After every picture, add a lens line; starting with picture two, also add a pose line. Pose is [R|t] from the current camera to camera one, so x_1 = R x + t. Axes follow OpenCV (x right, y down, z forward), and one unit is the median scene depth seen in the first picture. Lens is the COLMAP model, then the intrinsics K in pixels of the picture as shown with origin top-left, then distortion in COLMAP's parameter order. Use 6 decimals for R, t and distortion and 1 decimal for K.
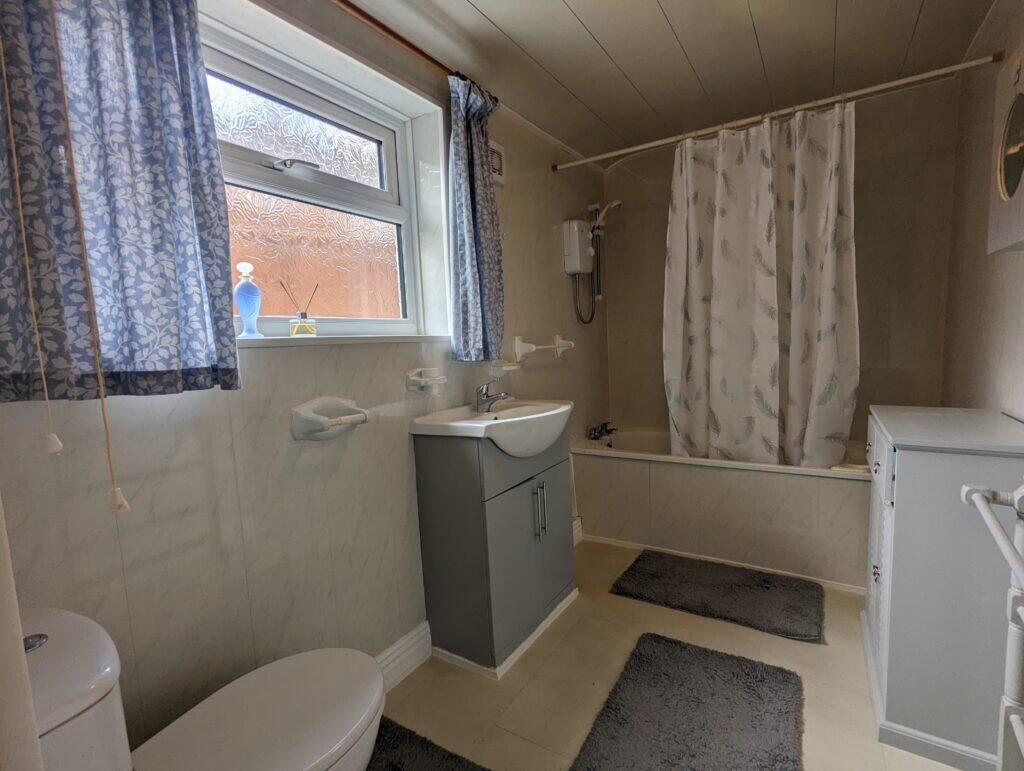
lens RADIAL K [[482.7, 0, 517.0], [0, 482.7, 386.0], [0, 0, 1]] dist [-0.003465, -0.000485]
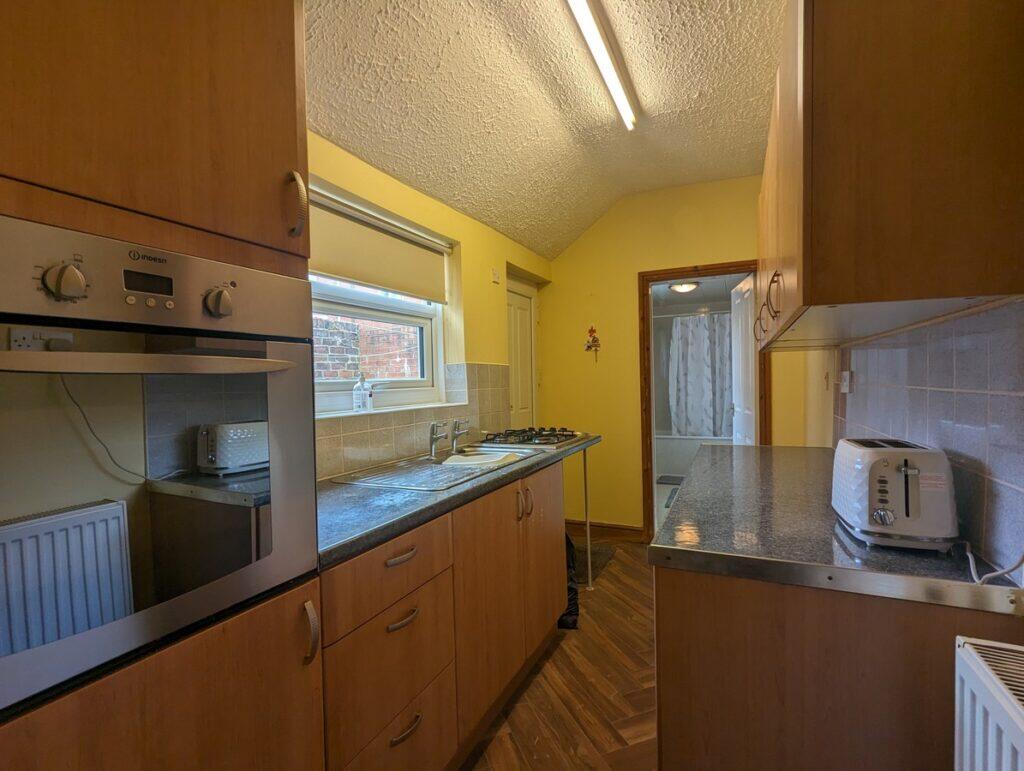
lens RADIAL K [[482.7, 0, 510.2], [0, 482.7, 390.3], [0, 0, 1]] dist [-0.003465, -0.000485]
pose [[0.993152, 0.020243, 0.115062, -0.877474], [-0.009491, 0.995599, -0.093236, 0.164373], [-0.116443, 0.091505, 0.988973, -1.519336]]
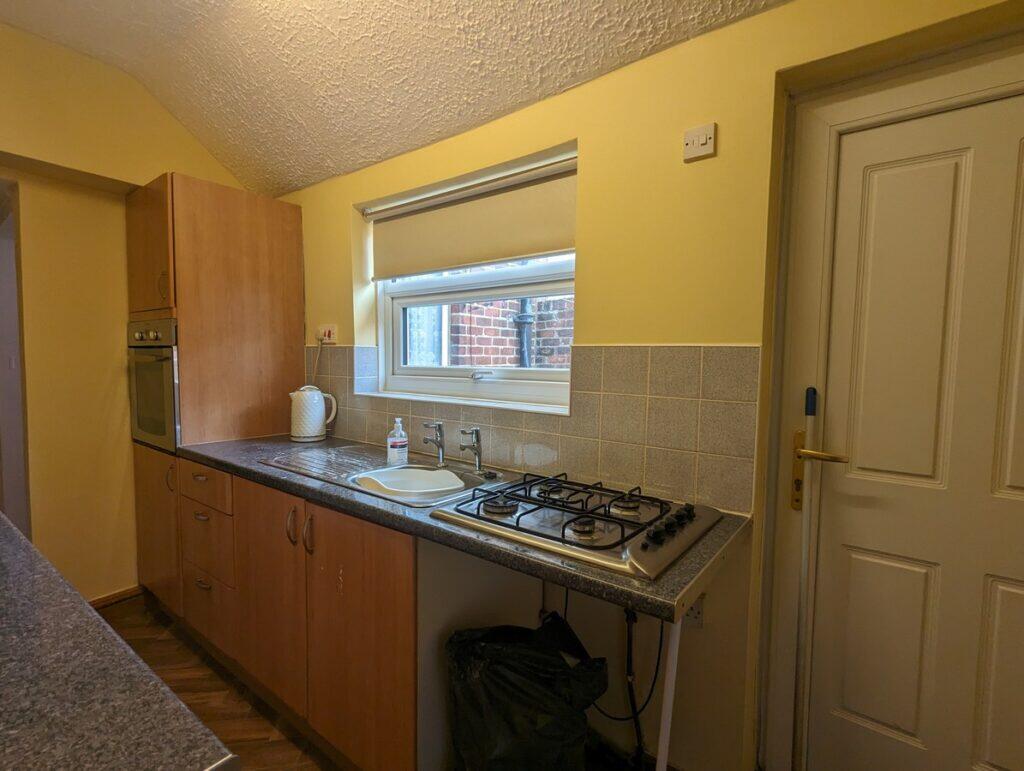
lens RADIAL K [[482.7, 0, 516.8], [0, 482.7, 386.0], [0, 0, 1]] dist [-0.003465, -0.000485]
pose [[-0.083042, 0.112684, -0.990155, 4.086812], [-0.118499, 0.985420, 0.122083, -1.183578], [0.989476, 0.127471, -0.068478, 6.325411]]
